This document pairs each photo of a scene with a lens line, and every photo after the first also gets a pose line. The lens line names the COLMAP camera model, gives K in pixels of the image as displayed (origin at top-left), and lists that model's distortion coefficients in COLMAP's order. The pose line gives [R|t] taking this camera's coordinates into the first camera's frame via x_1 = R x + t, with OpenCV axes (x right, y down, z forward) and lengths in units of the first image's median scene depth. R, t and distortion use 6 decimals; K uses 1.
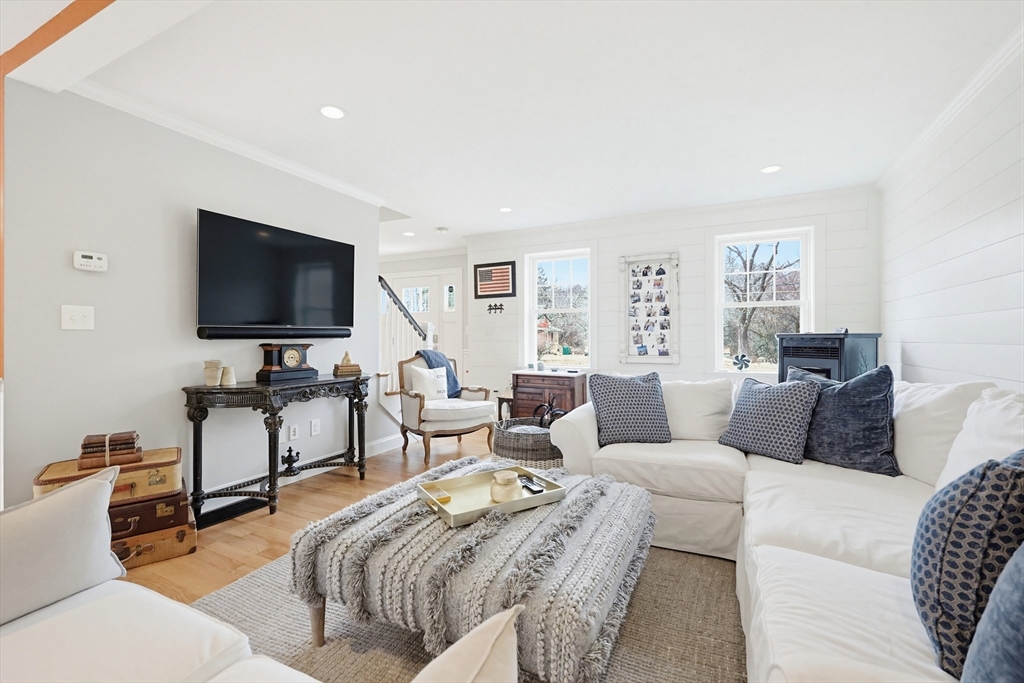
lens RADIAL K [[438.9, 0, 517.5], [0, 438.9, 338.2], [0, 0, 1]] dist [-0.001443, -0.000180]
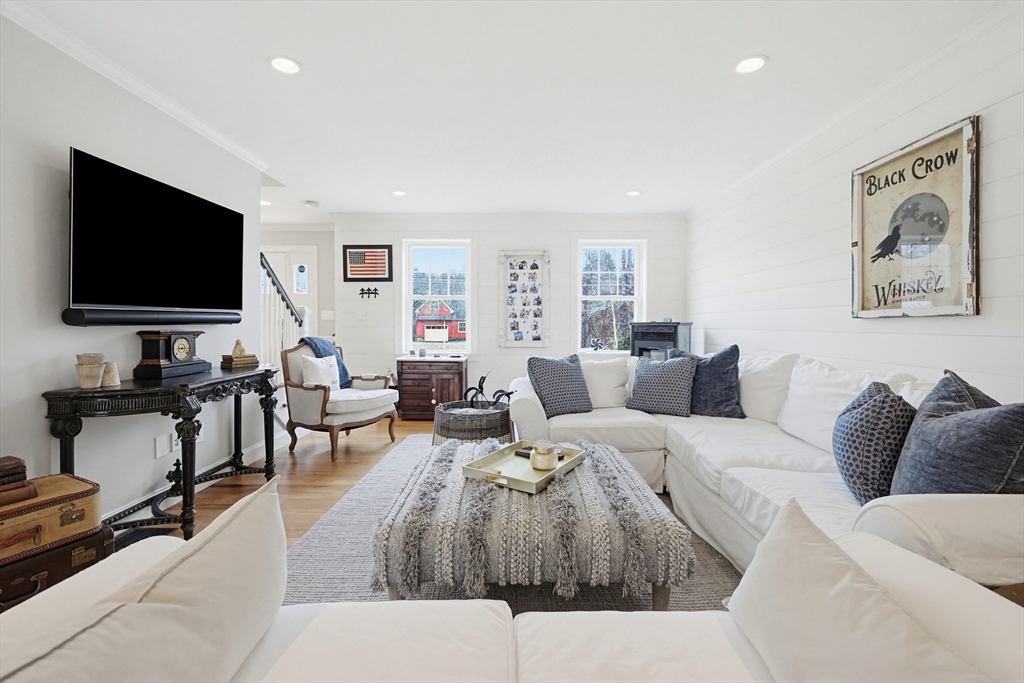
lens RADIAL K [[436.0, 0, 521.3], [0, 436.0, 329.7], [0, 0, 1]] dist [-0.000115, -0.000128]
pose [[0.893593, -0.001496, 0.448875, -0.226973], [-0.004831, 0.999904, 0.012950, -0.002369], [-0.448852, -0.013740, 0.893501, 0.004688]]
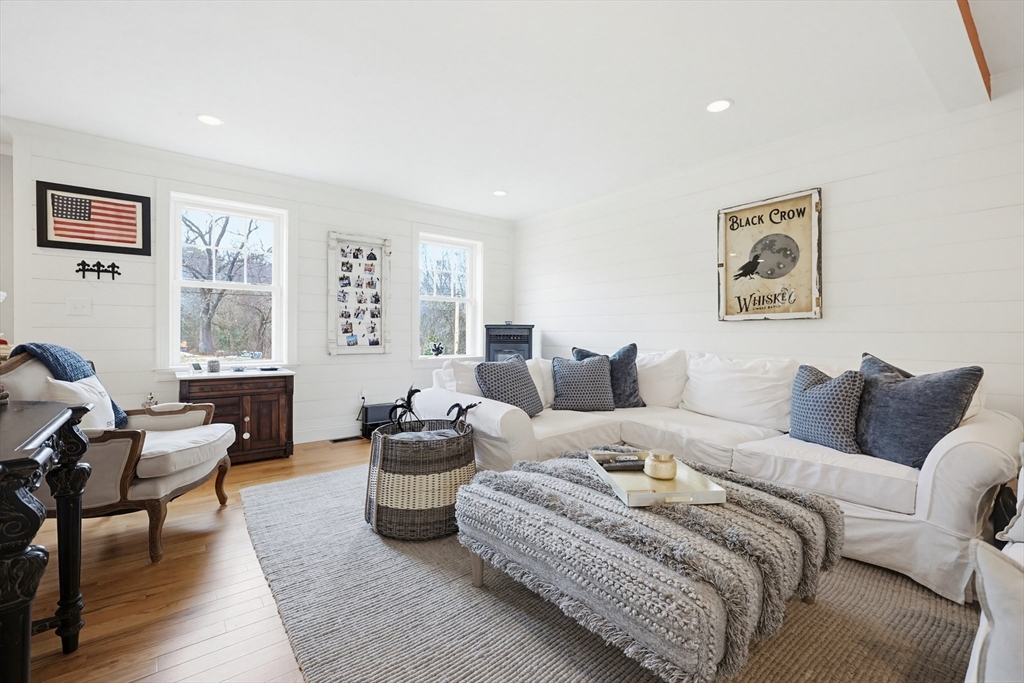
lens RADIAL K [[437.1, 0, 522.7], [0, 437.1, 333.5], [0, 0, 1]] dist [-0.000604, -0.000045]
pose [[0.416411, 0.002821, 0.909172, -0.424410], [-0.006942, 0.999976, 0.000077, 0.012660], [-0.909150, -0.006343, 0.416420, 0.333593]]
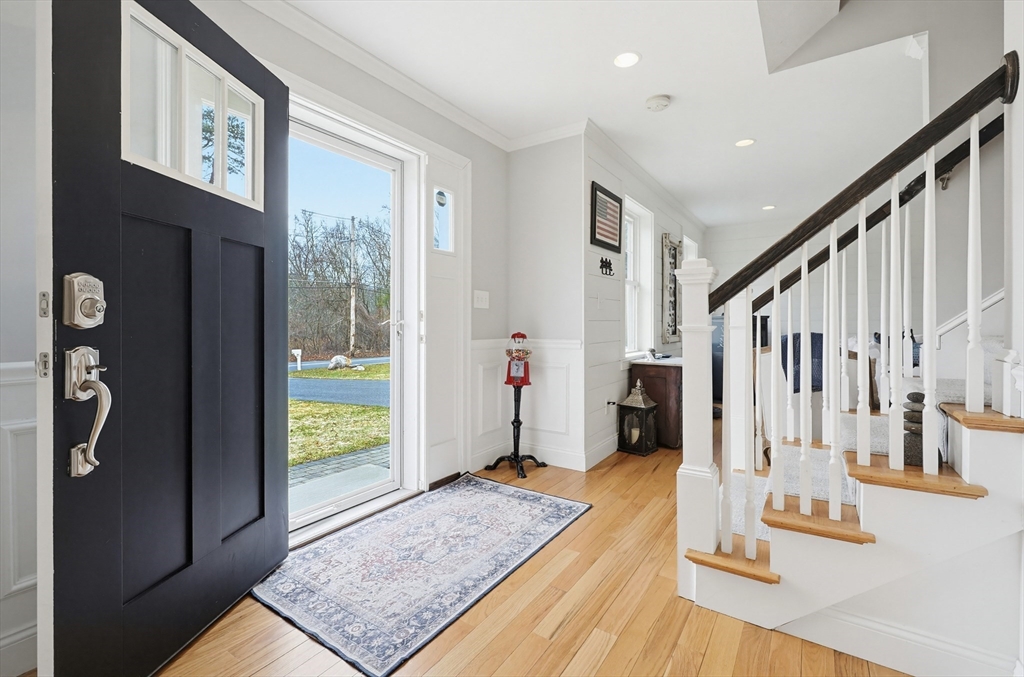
lens RADIAL K [[433.6, 0, 510.8], [0, 433.6, 324.4], [0, 0, 1]] dist [-0.000032, 0.000033]
pose [[0.153981, -0.003228, 0.988068, -0.834889], [-0.001736, 0.999992, 0.003538, 0.012449], [-0.988072, -0.002260, 0.153975, 1.311840]]
